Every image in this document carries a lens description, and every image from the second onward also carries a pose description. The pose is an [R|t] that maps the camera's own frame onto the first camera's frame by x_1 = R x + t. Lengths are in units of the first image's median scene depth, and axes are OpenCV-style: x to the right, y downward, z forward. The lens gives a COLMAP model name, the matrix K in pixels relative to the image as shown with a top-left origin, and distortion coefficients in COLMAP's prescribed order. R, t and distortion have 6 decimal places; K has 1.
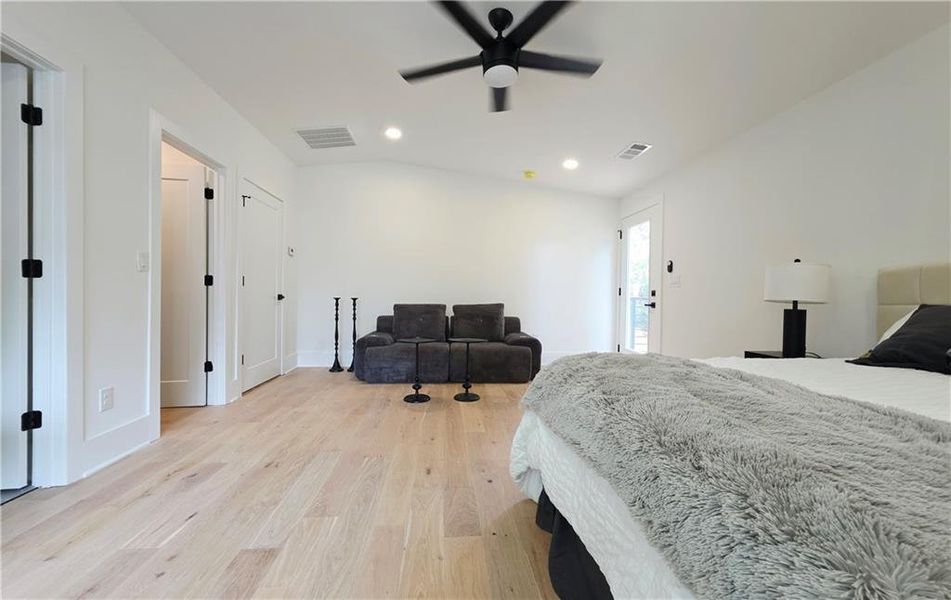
lens RADIAL K [[381.2, 0, 474.6], [0, 381.2, 297.5], [0, 0, 1]] dist [0.001826, -0.000008]
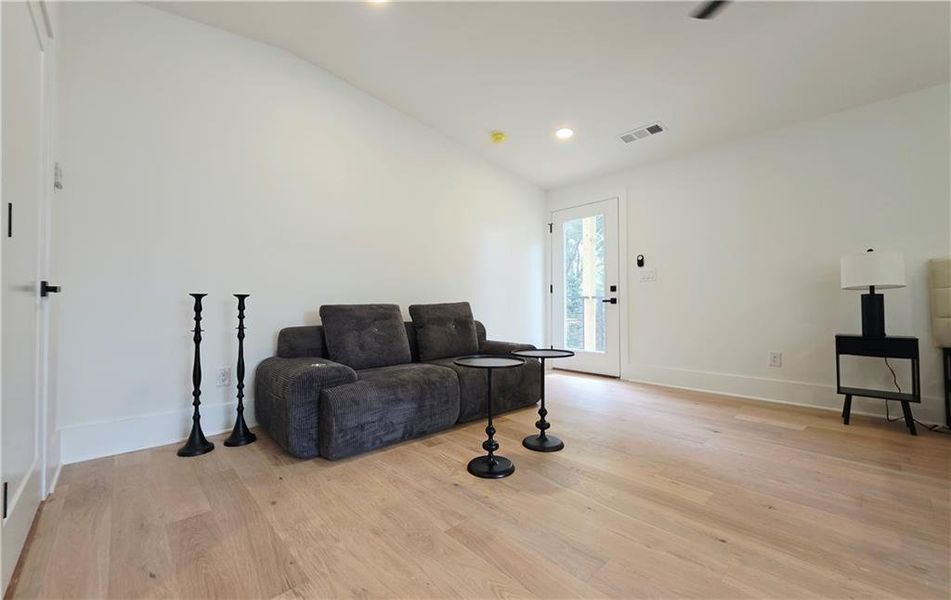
lens RADIAL K [[381.2, 0, 474.6], [0, 381.2, 297.5], [0, 0, 1]] dist [0.001826, -0.000008]
pose [[0.788044, -0.004475, 0.615602, -0.389793], [0.018106, 0.999709, -0.015911, 0.019621], [-0.615352, 0.023685, 0.787896, 0.432368]]
